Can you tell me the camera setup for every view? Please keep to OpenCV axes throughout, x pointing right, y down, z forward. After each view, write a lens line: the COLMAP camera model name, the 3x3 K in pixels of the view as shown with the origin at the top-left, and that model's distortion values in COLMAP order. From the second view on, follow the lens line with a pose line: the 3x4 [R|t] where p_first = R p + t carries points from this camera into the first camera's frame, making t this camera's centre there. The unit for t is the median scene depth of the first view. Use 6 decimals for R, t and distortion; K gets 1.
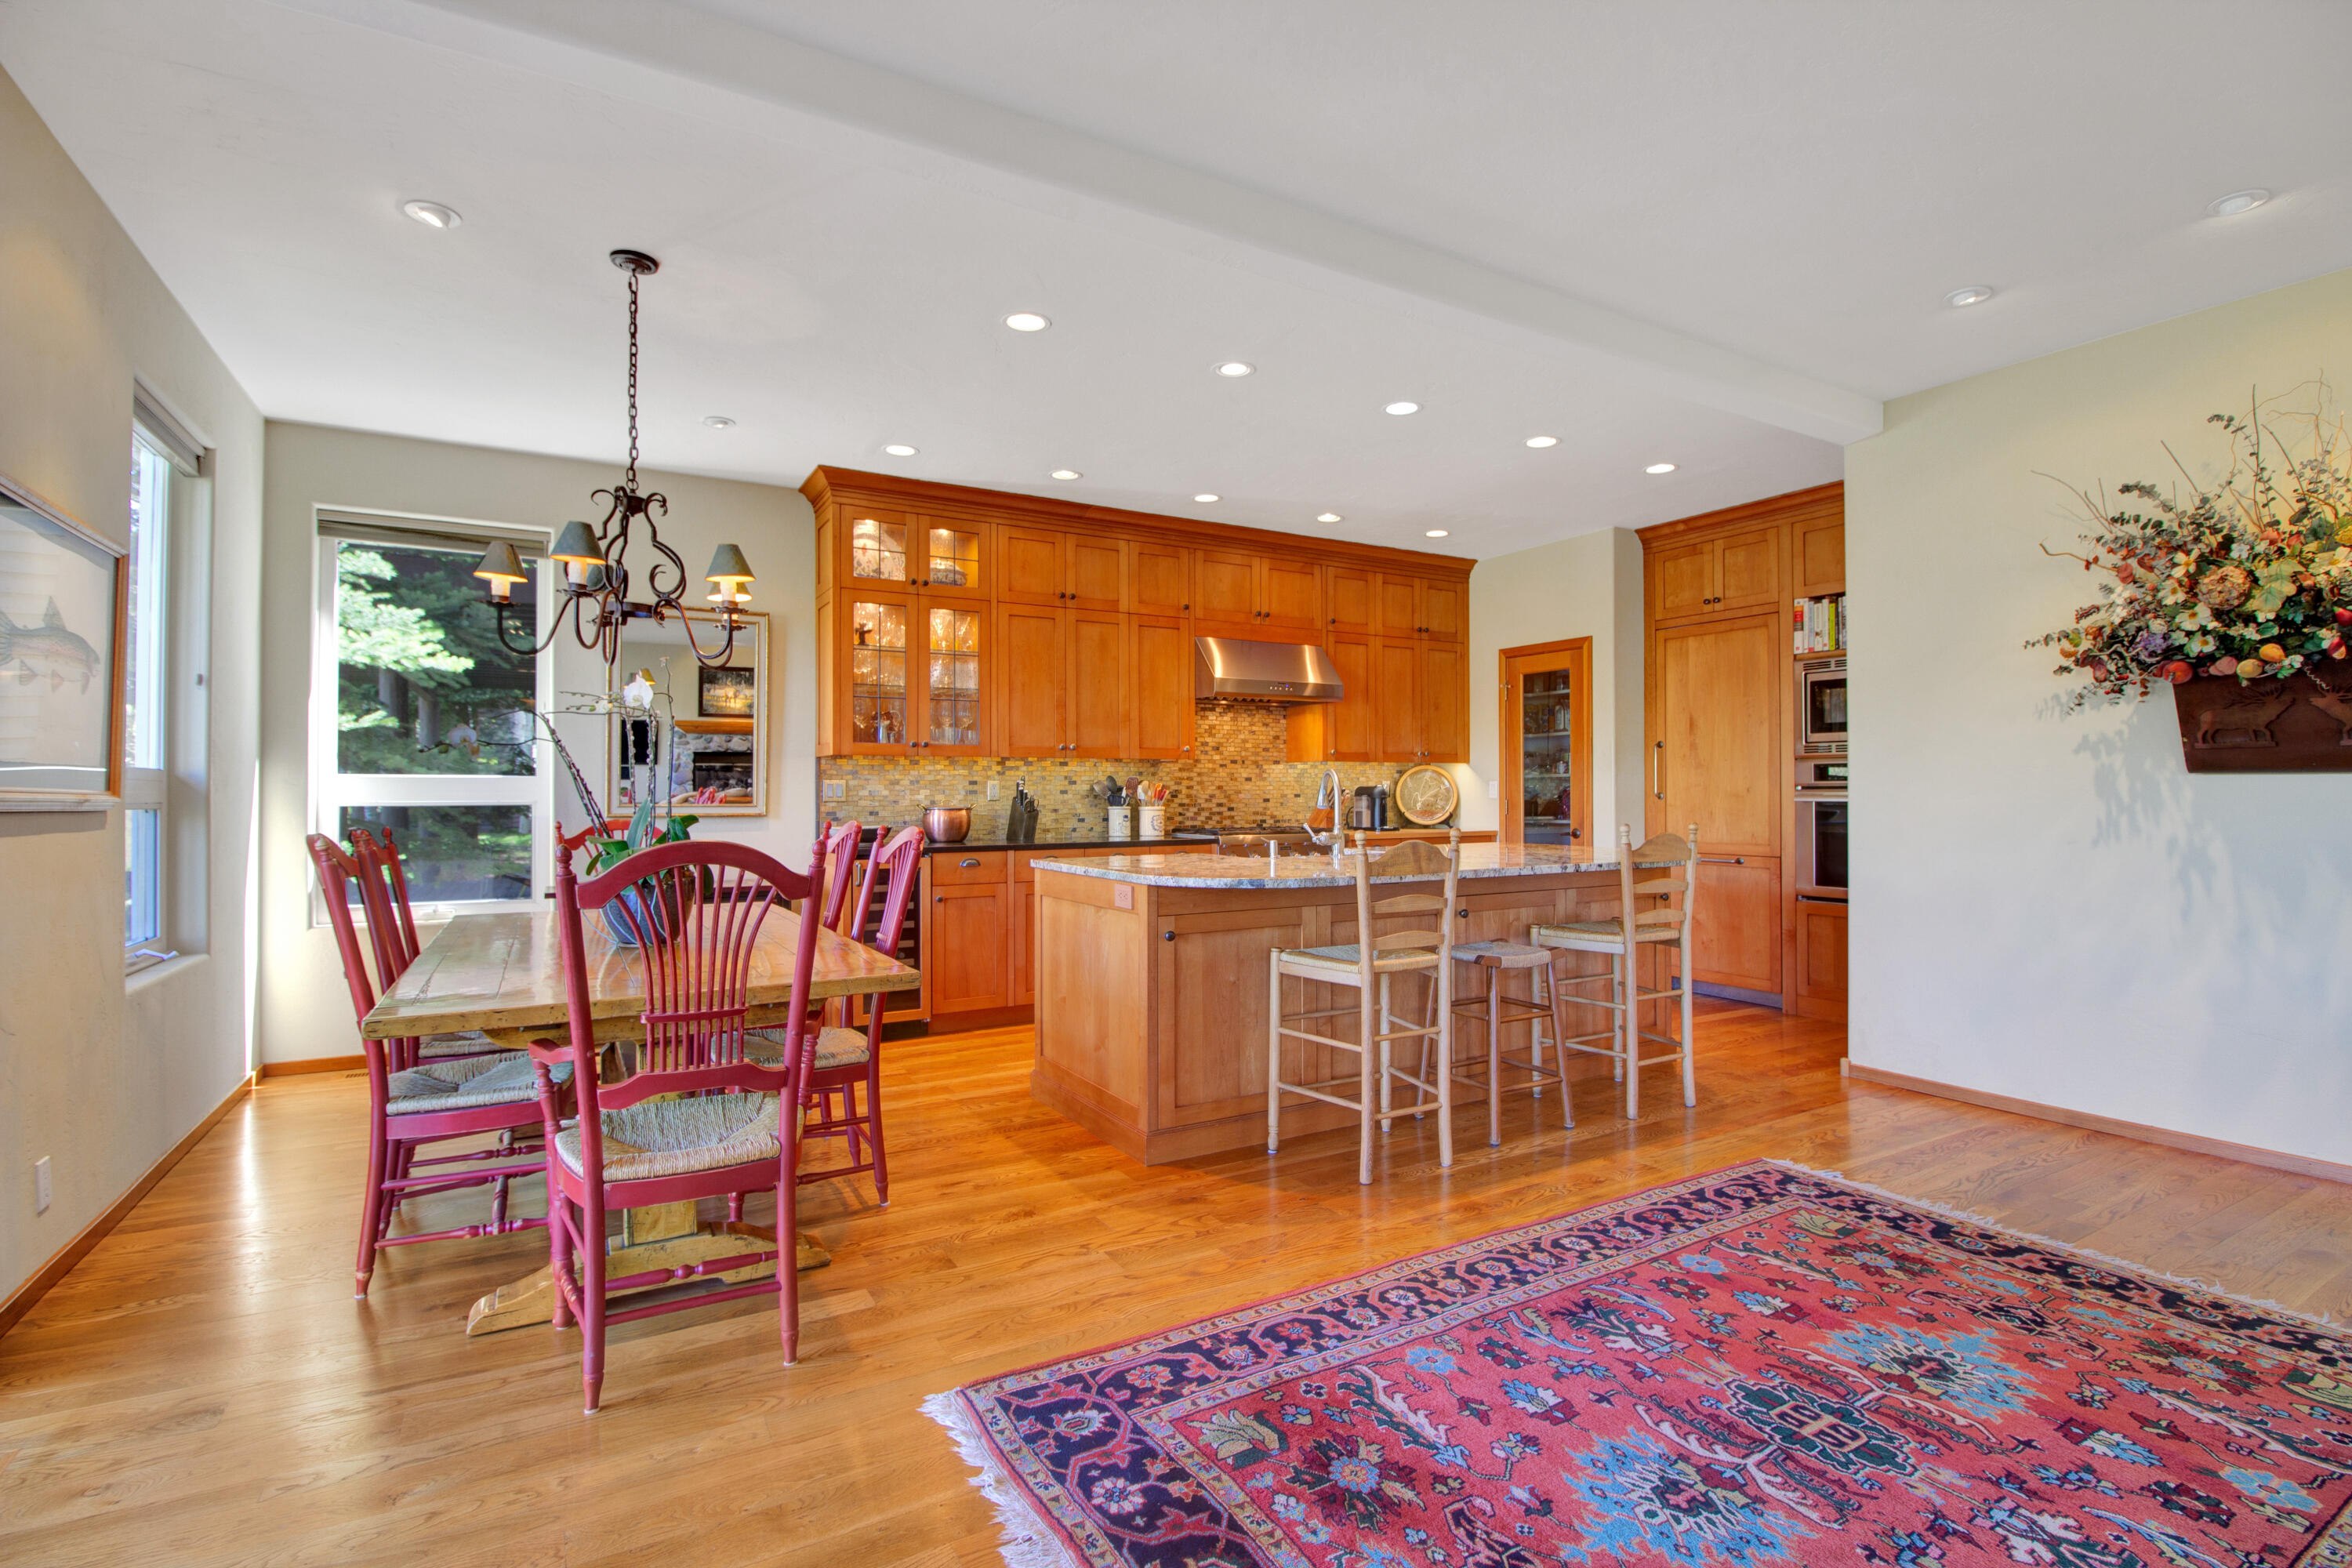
lens RADIAL K [[1086.8, 0, 1176.0], [0, 1086.8, 784.0], [0, 0, 1]] dist [-0.002528, -0.000515]
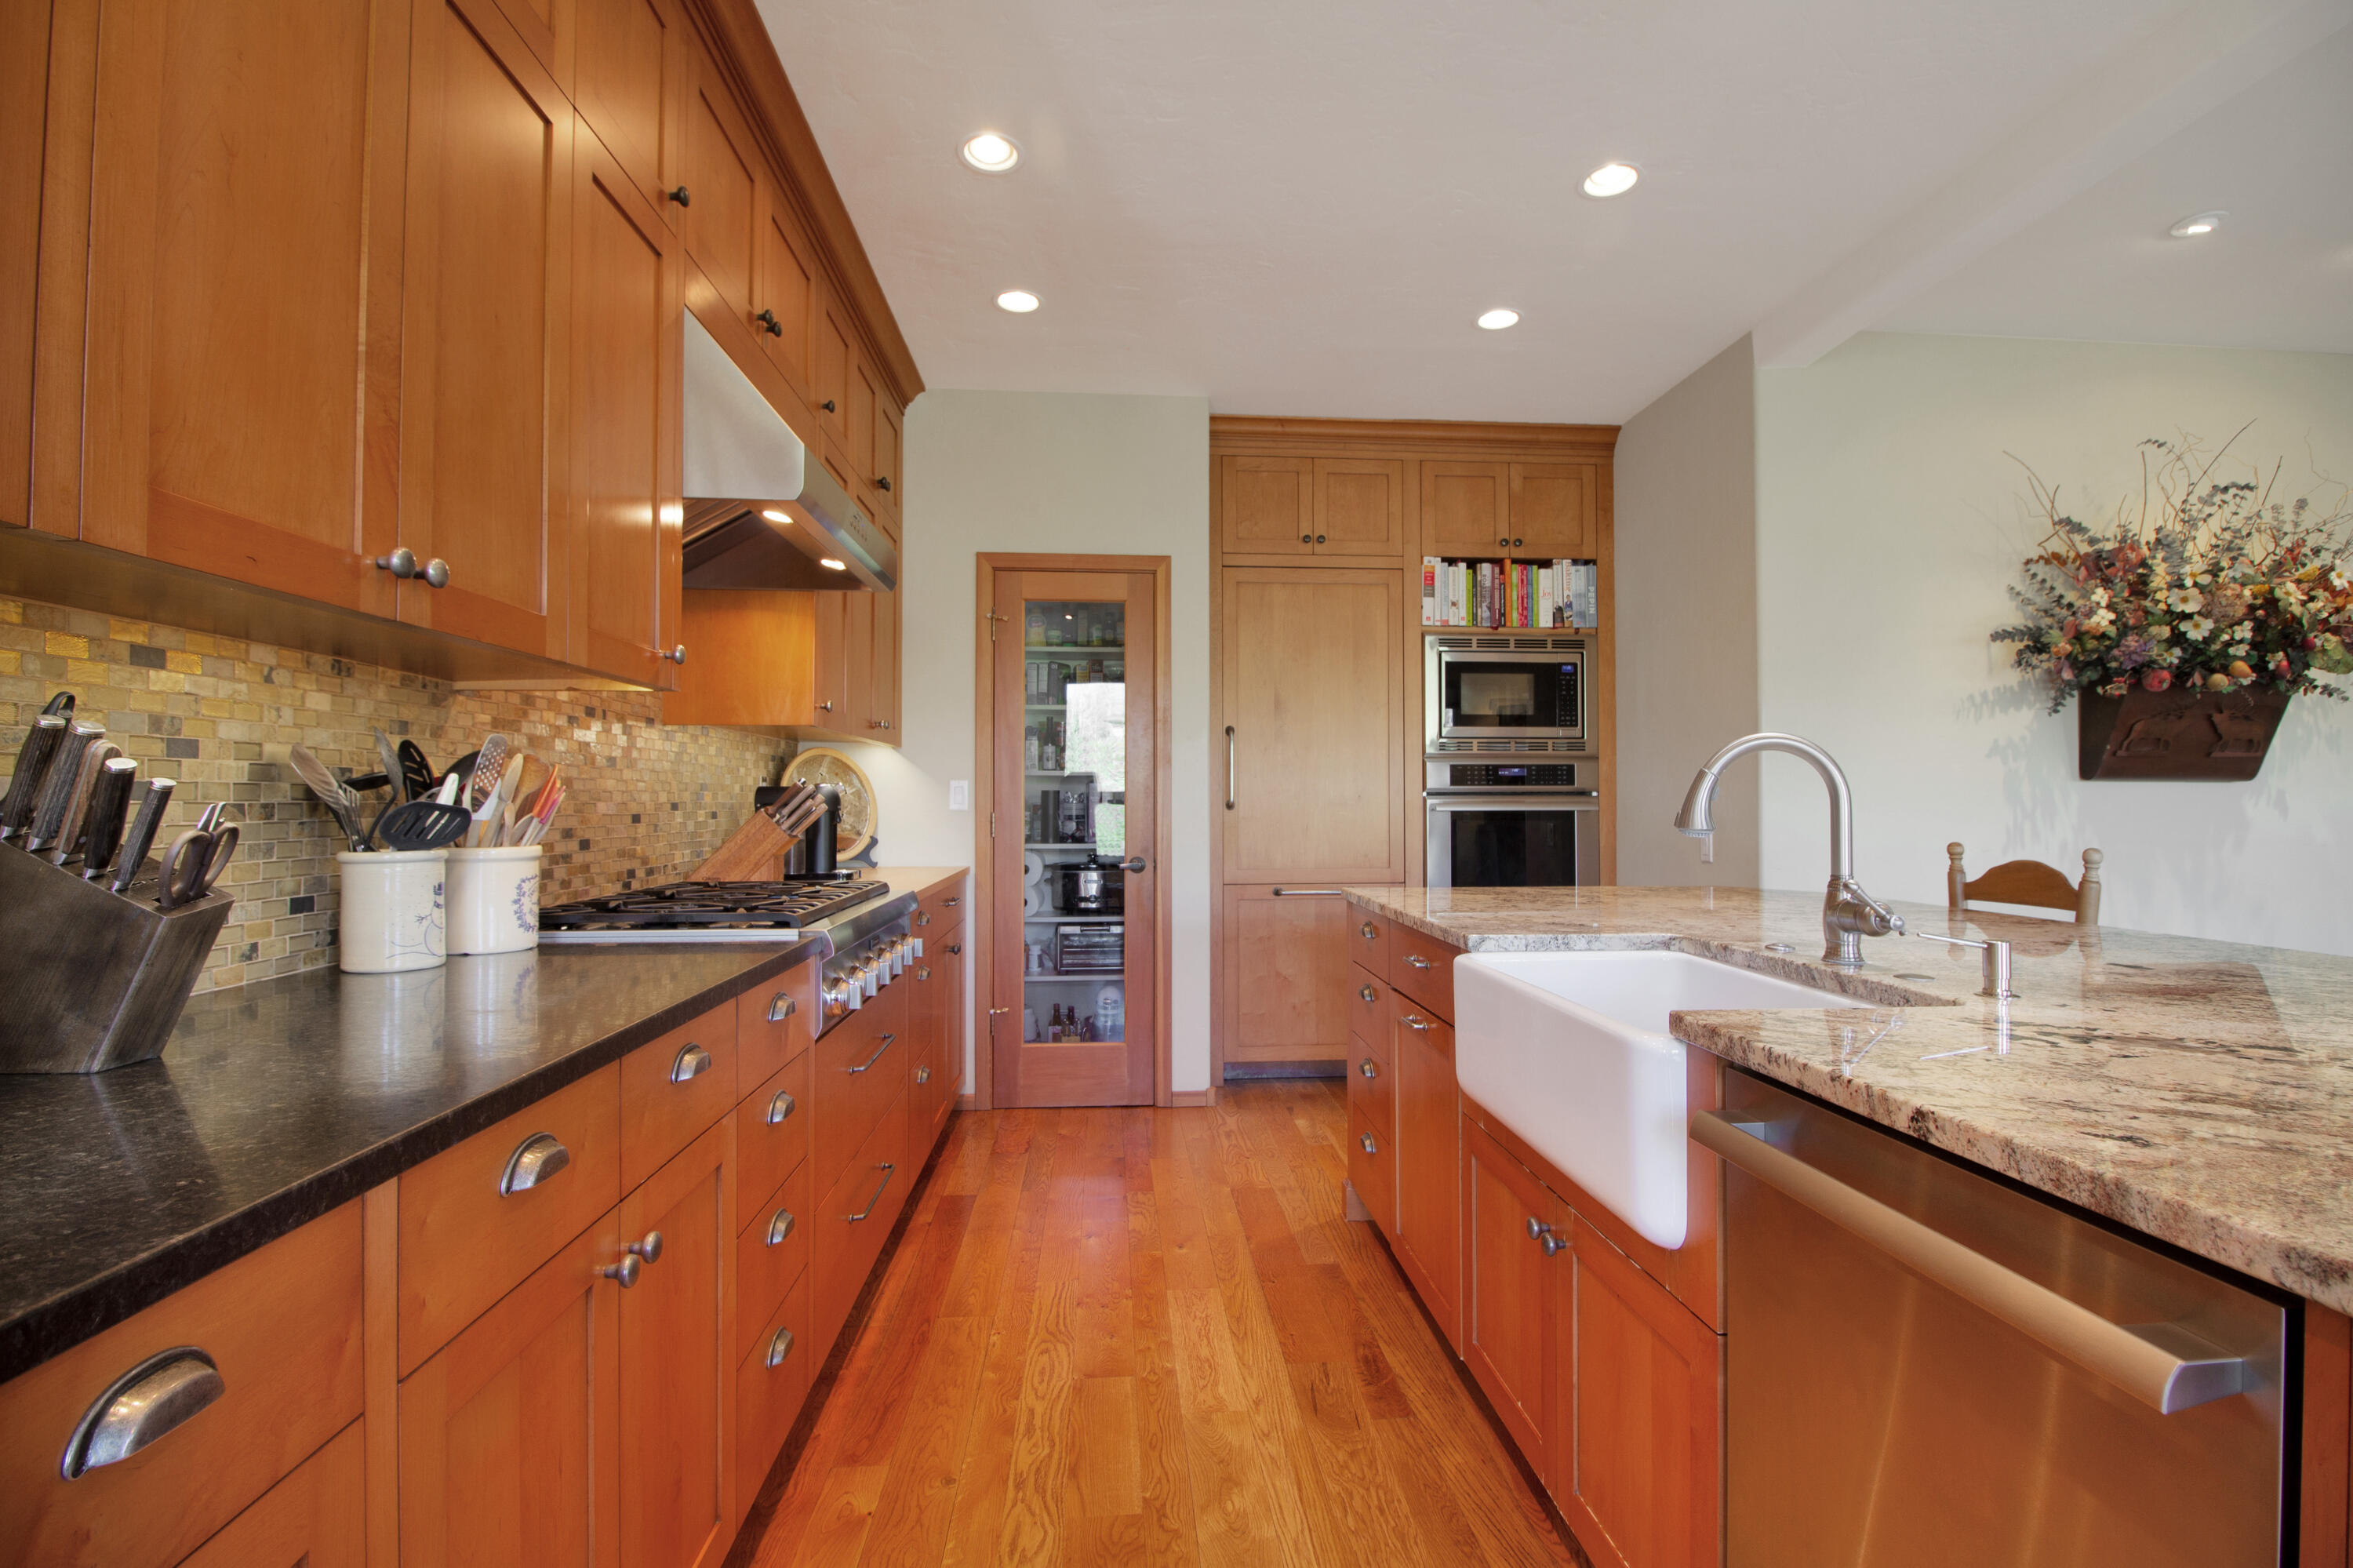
lens RADIAL K [[1124.3, 0, 1211.6], [0, 1124.3, 776.3], [0, 0, 1]] dist [-0.002528, -0.000659]
pose [[0.421955, 0.022669, 0.906333, -0.238519], [-0.005761, 0.999734, -0.022324, 0.009534], [-0.906598, 0.004199, 0.421974, 0.804693]]
